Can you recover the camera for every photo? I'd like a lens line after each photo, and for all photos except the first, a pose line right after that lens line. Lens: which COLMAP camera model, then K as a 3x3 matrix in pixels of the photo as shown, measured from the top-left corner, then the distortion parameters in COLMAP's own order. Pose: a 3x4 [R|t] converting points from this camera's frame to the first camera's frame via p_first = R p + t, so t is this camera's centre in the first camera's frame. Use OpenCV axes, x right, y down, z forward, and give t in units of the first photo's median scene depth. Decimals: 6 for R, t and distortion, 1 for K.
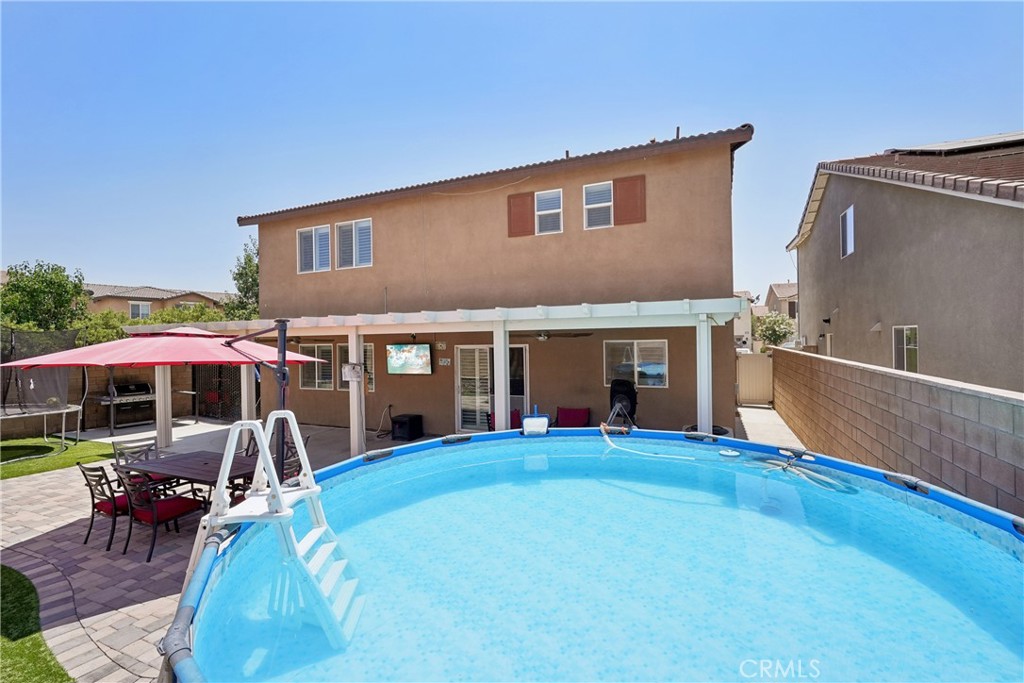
lens RADIAL K [[459.1, 0, 513.4], [0, 459.1, 337.4], [0, 0, 1]] dist [-0.002850, 0.000272]
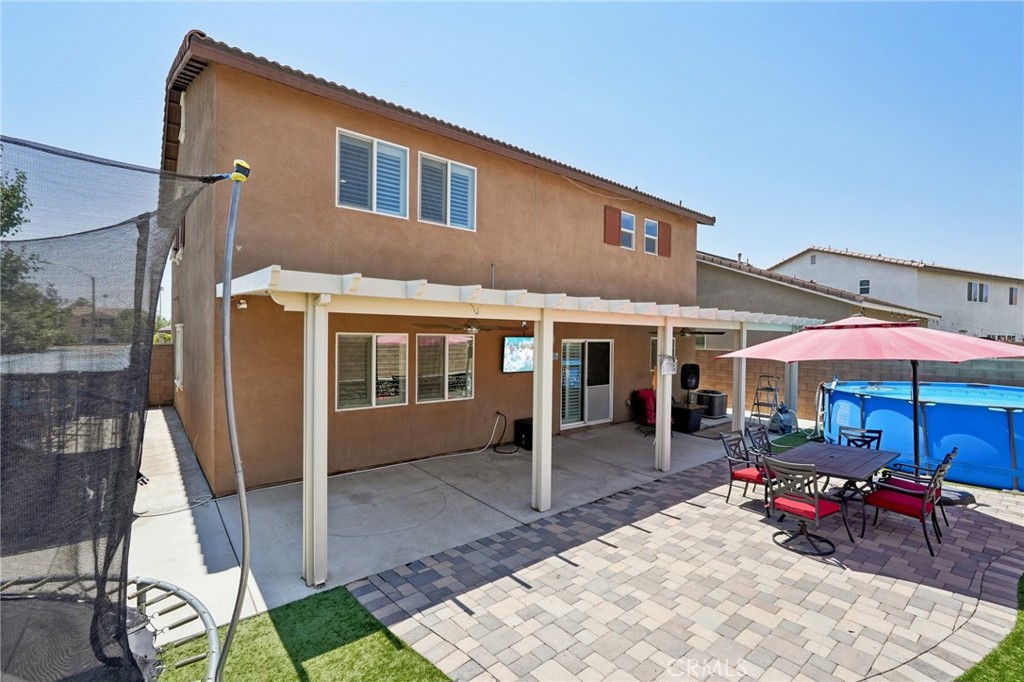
lens RADIAL K [[459.1, 0, 513.4], [0, 459.1, 336.9], [0, 0, 1]] dist [-0.002850, 0.000272]
pose [[0.446110, 0.017409, 0.894809, -1.033632], [-0.029787, 0.999546, -0.004596, 0.019998], [-0.894482, -0.024603, 0.446426, 0.654050]]
